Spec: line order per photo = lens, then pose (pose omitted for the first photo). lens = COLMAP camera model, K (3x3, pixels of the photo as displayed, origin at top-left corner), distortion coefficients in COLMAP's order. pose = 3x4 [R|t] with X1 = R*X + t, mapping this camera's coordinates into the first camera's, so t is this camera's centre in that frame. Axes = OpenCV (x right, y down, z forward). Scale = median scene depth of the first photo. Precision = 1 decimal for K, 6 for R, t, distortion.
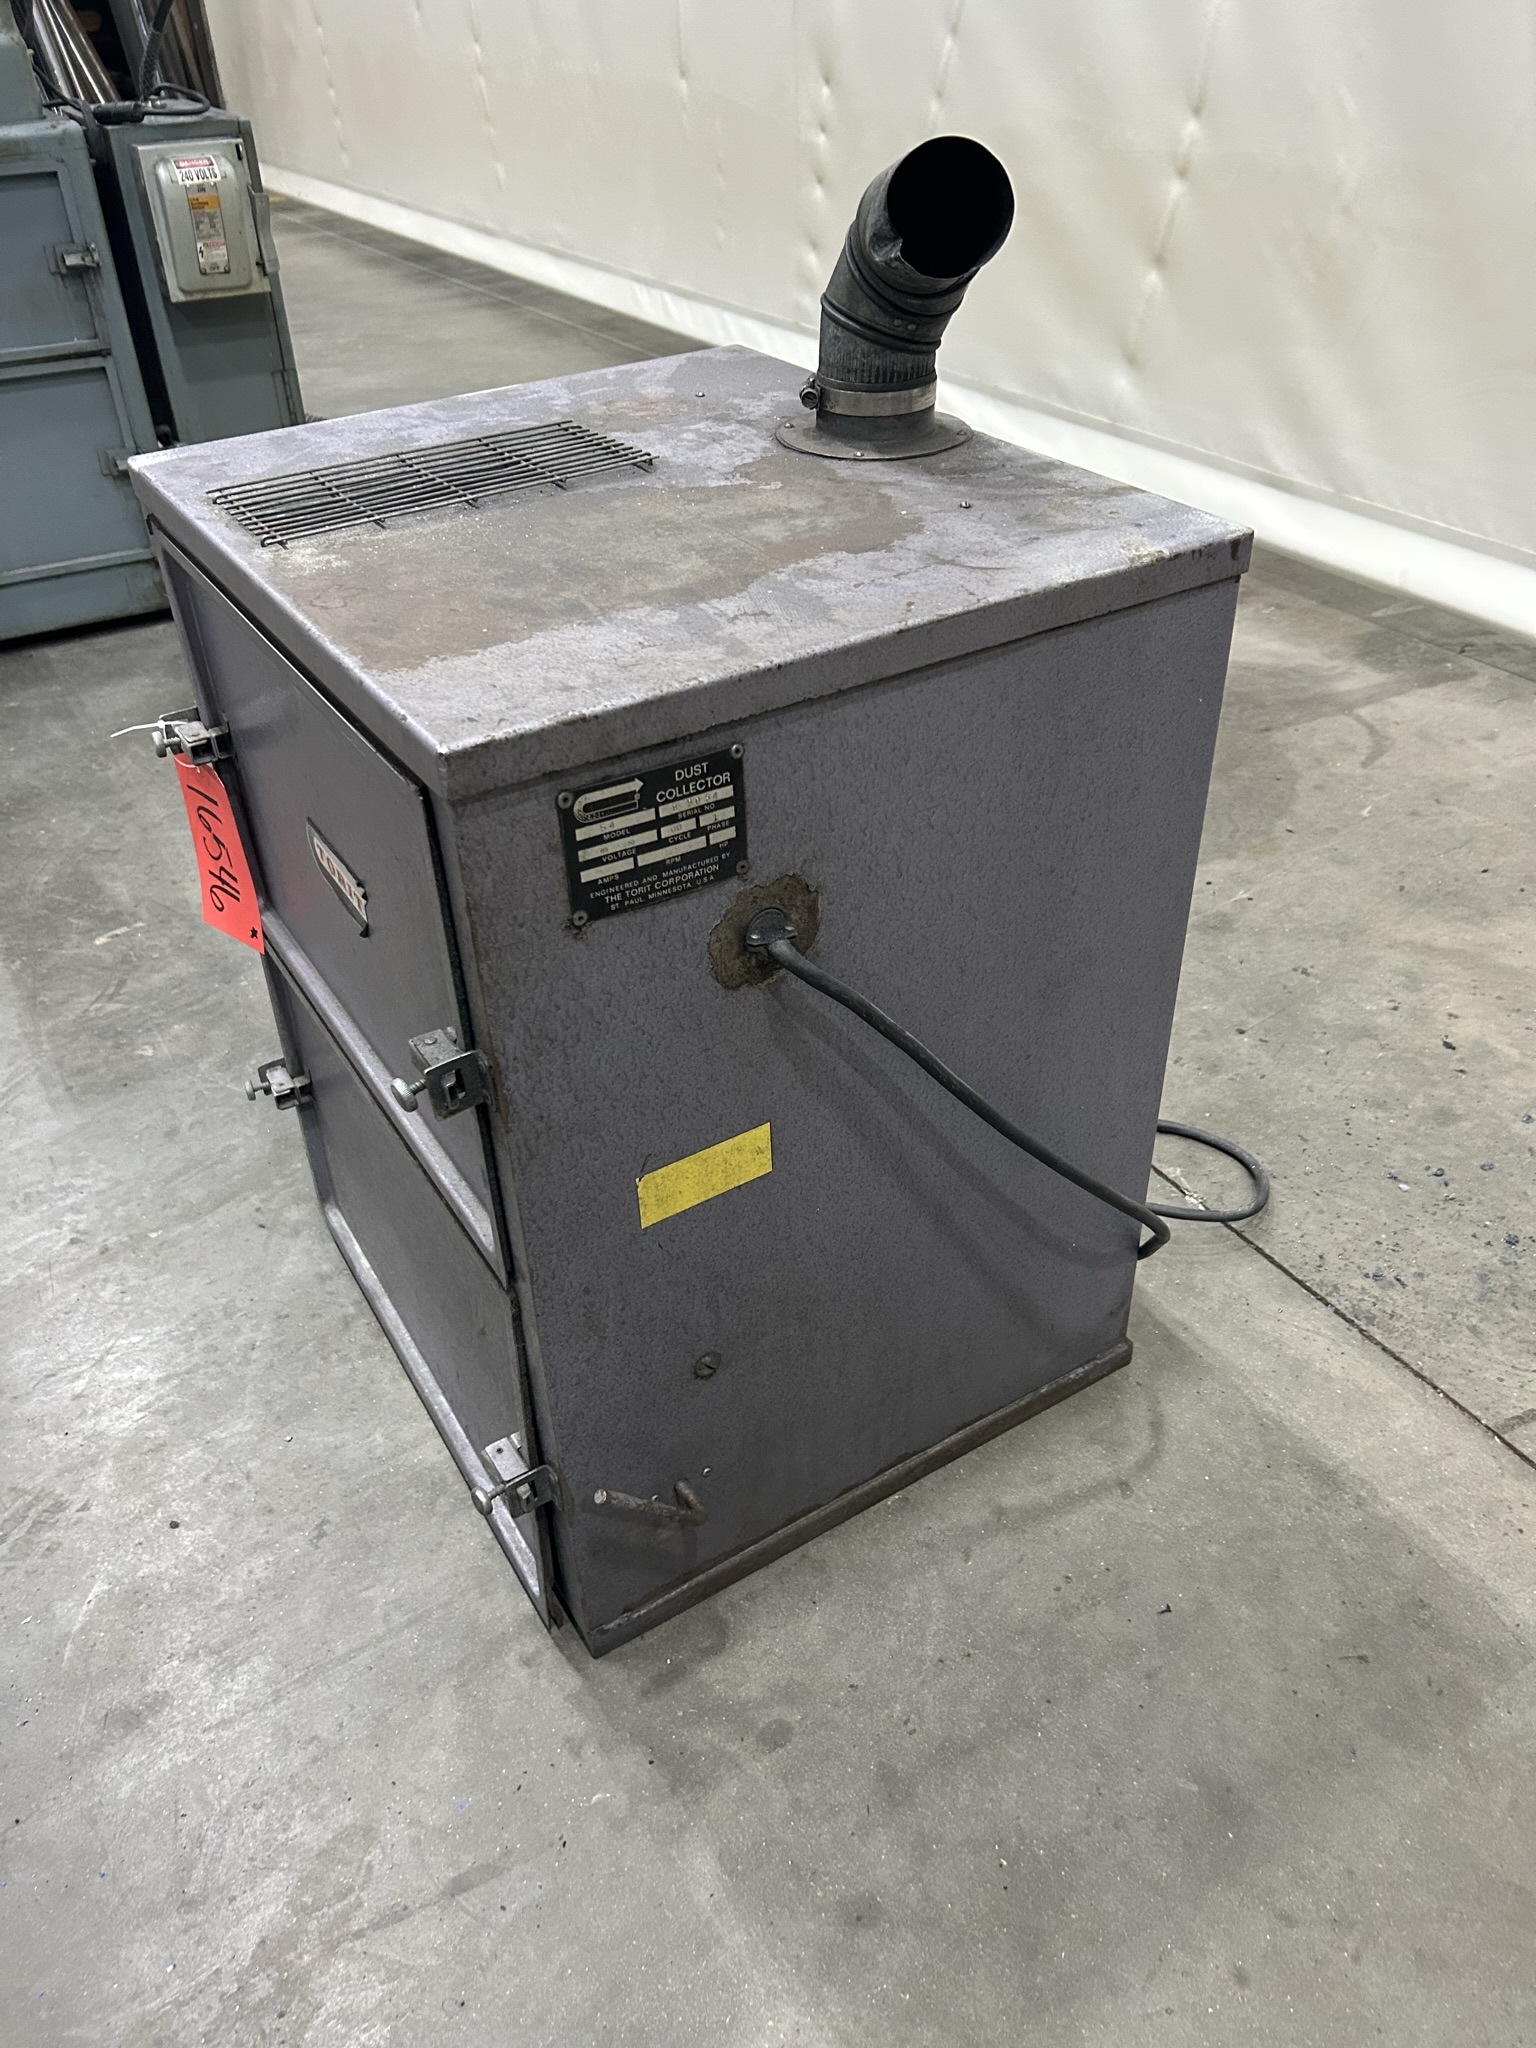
lens RADIAL K [[1541.4, 0, 773.1], [0, 1541.4, 1024.8], [0, 0, 1]] dist [0.047106, -0.054043]
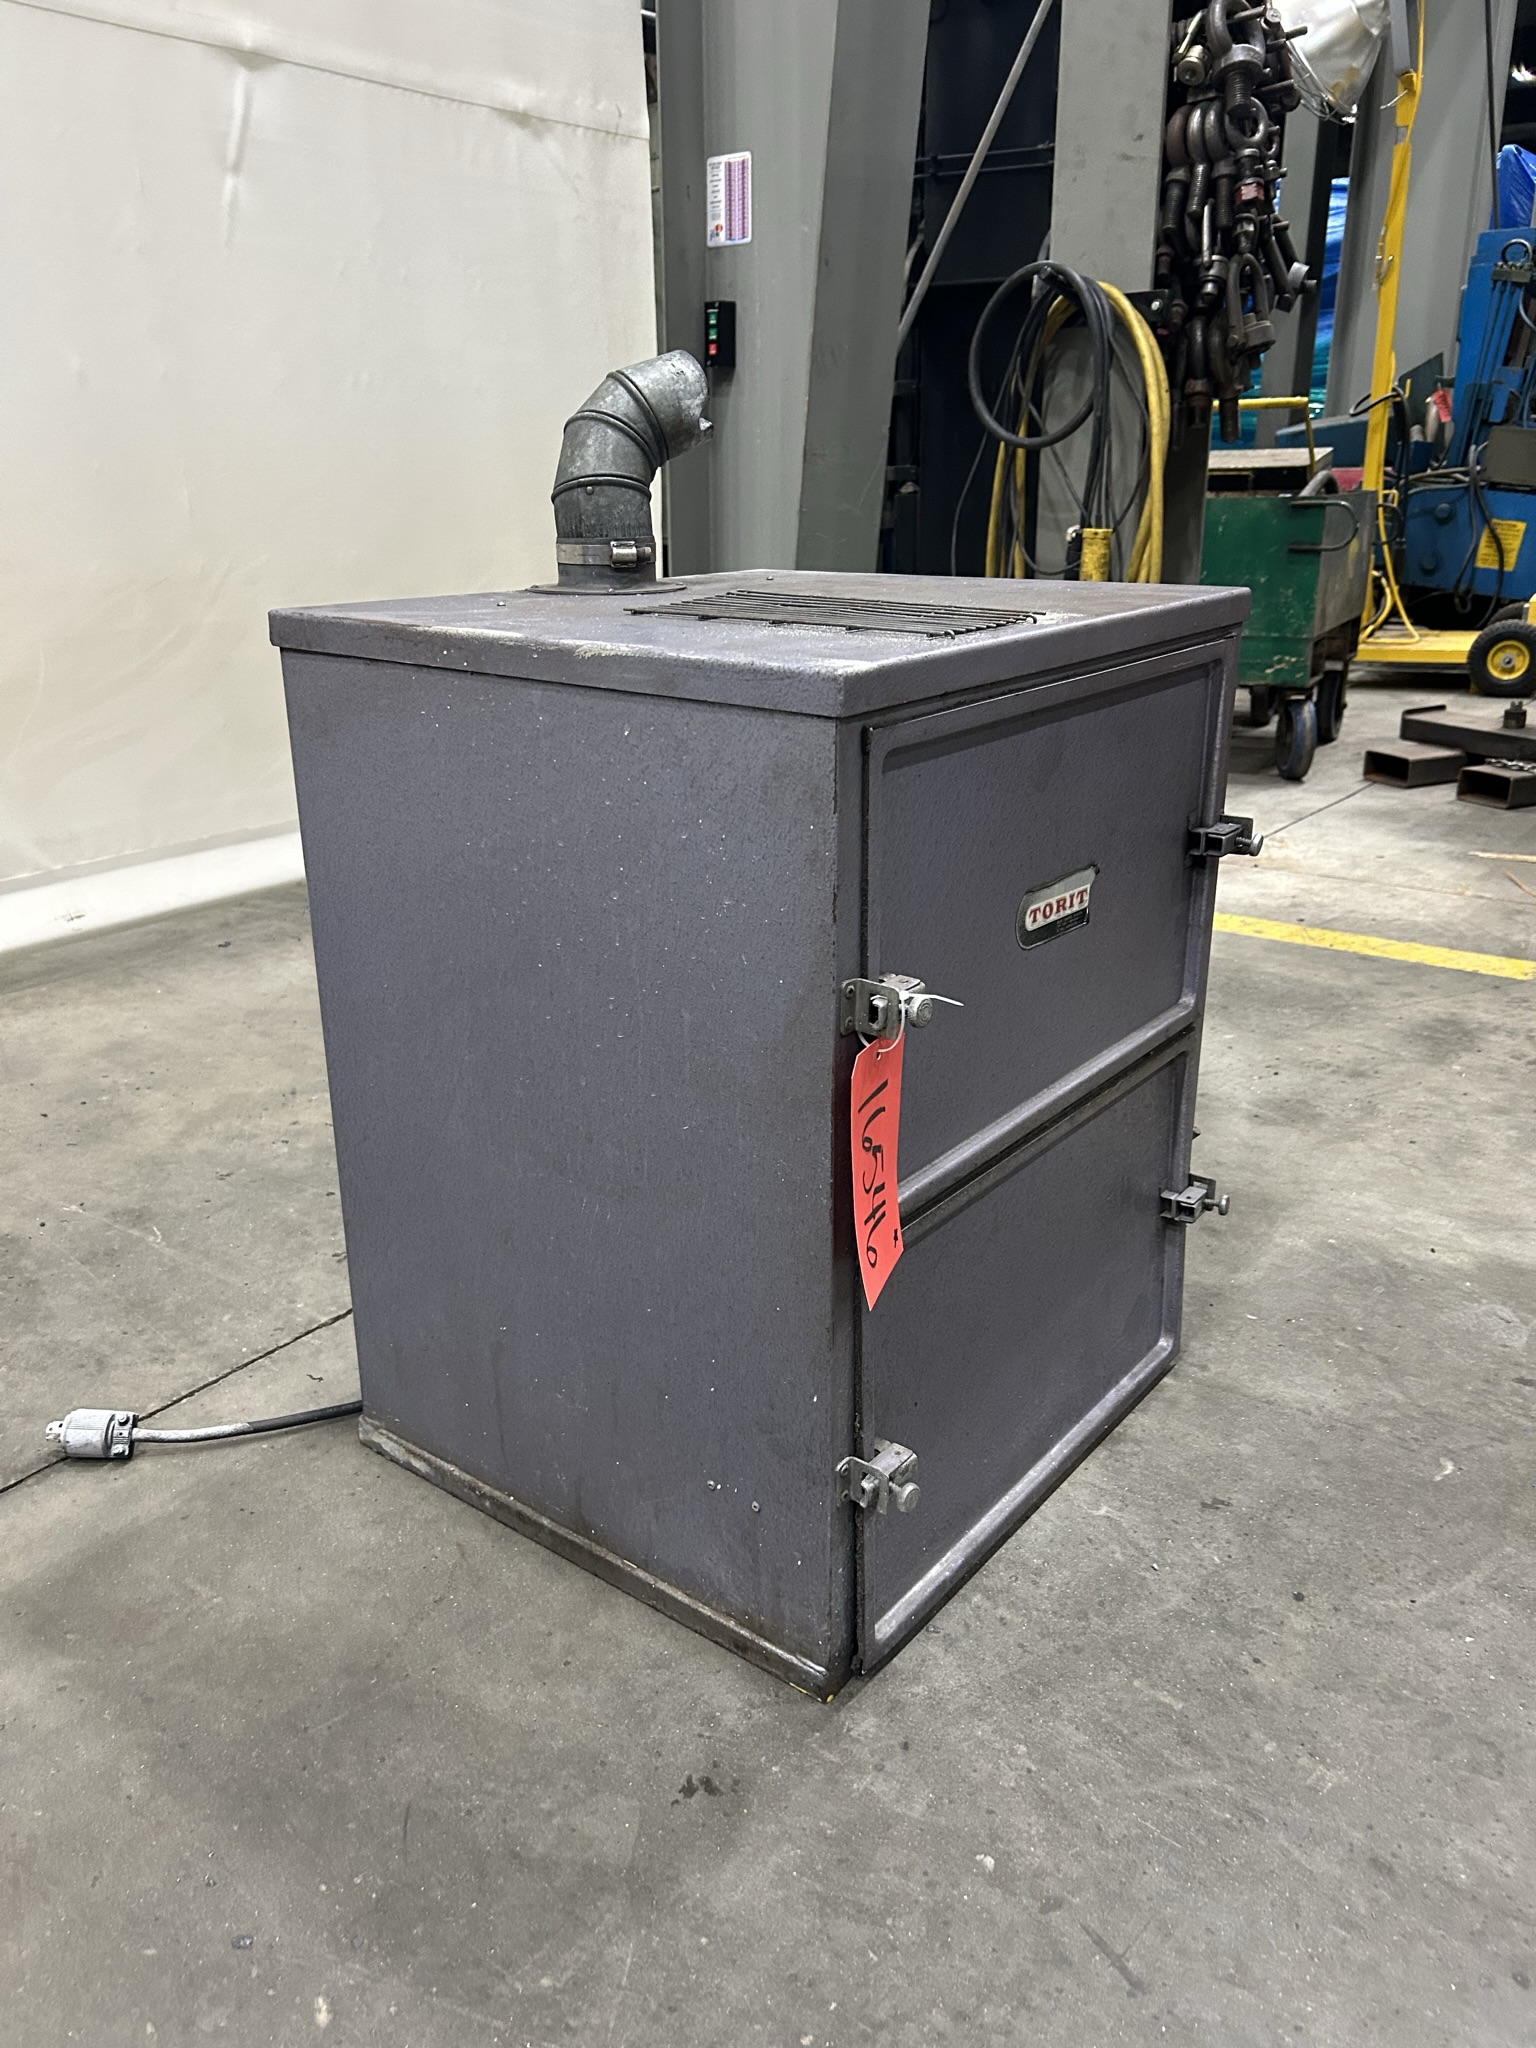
lens RADIAL K [[1541.4, 0, 749.4], [0, 1541.4, 1027.7], [0, 0, 1]] dist [0.047106, -0.054043]
pose [[-0.336663, -0.294249, 0.894470, -1.560897], [0.565359, 0.696481, 0.441909, -0.829805], [-0.753012, 0.654471, -0.068123, 1.651809]]
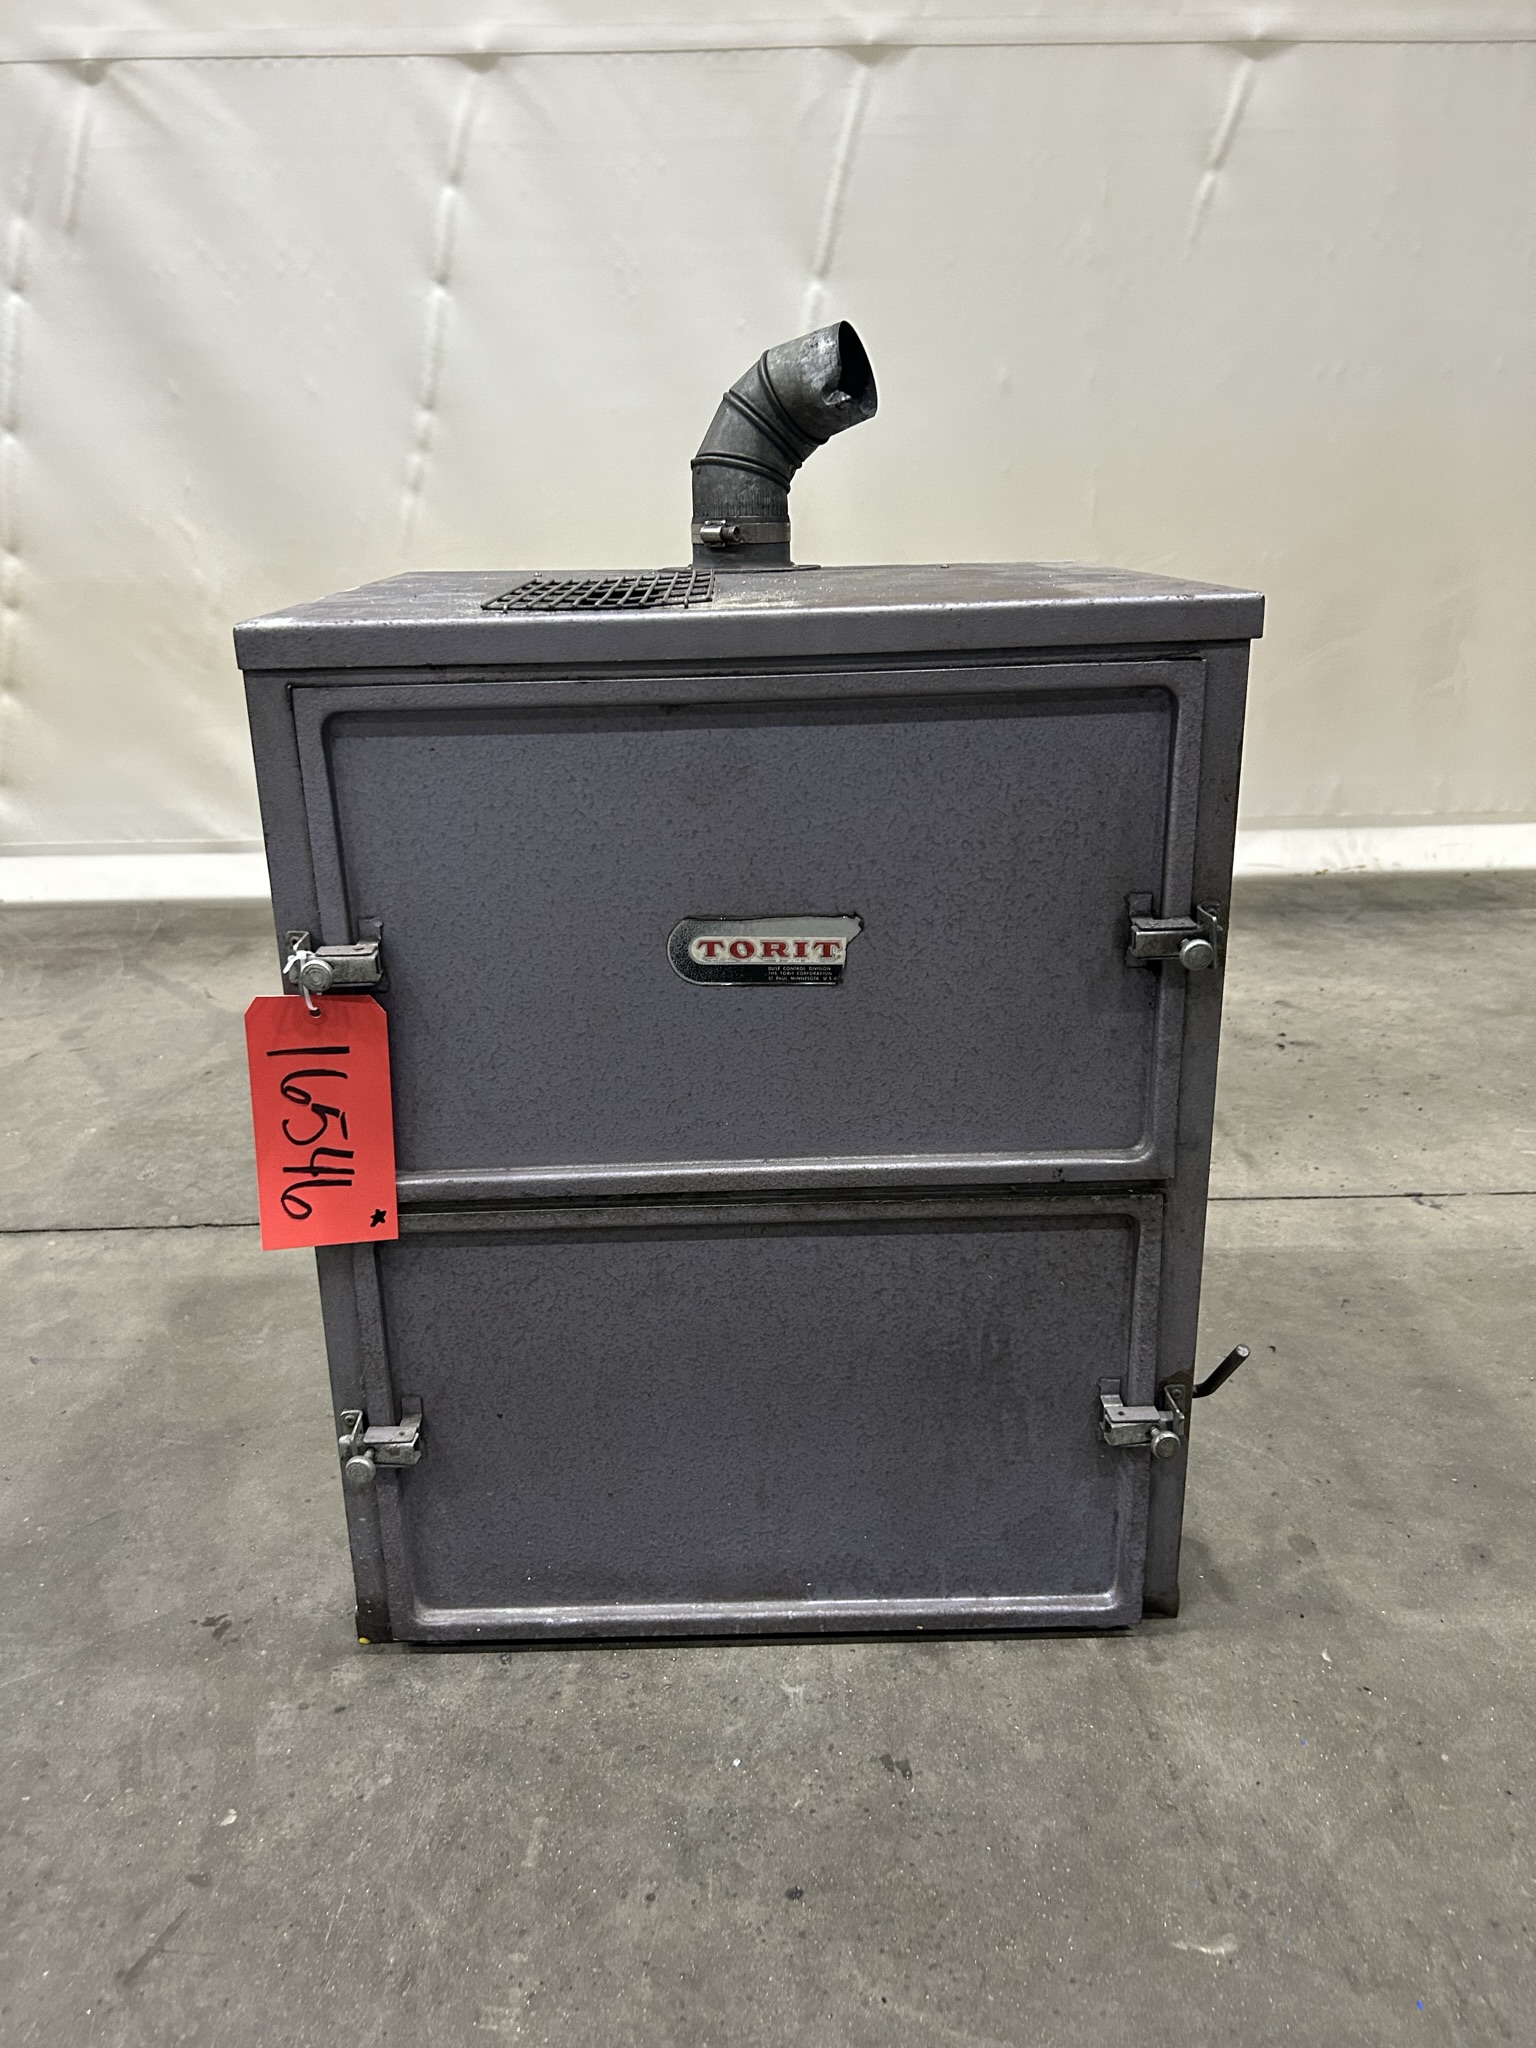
lens RADIAL K [[1541.4, 0, 752.4], [0, 1541.4, 1025.7], [0, 0, 1]] dist [0.047106, -0.054043]
pose [[0.521722, -0.258540, 0.812996, -1.349876], [0.503529, 0.862598, -0.048815, -0.015449], [-0.688669, 0.434835, 0.580219, 0.606131]]
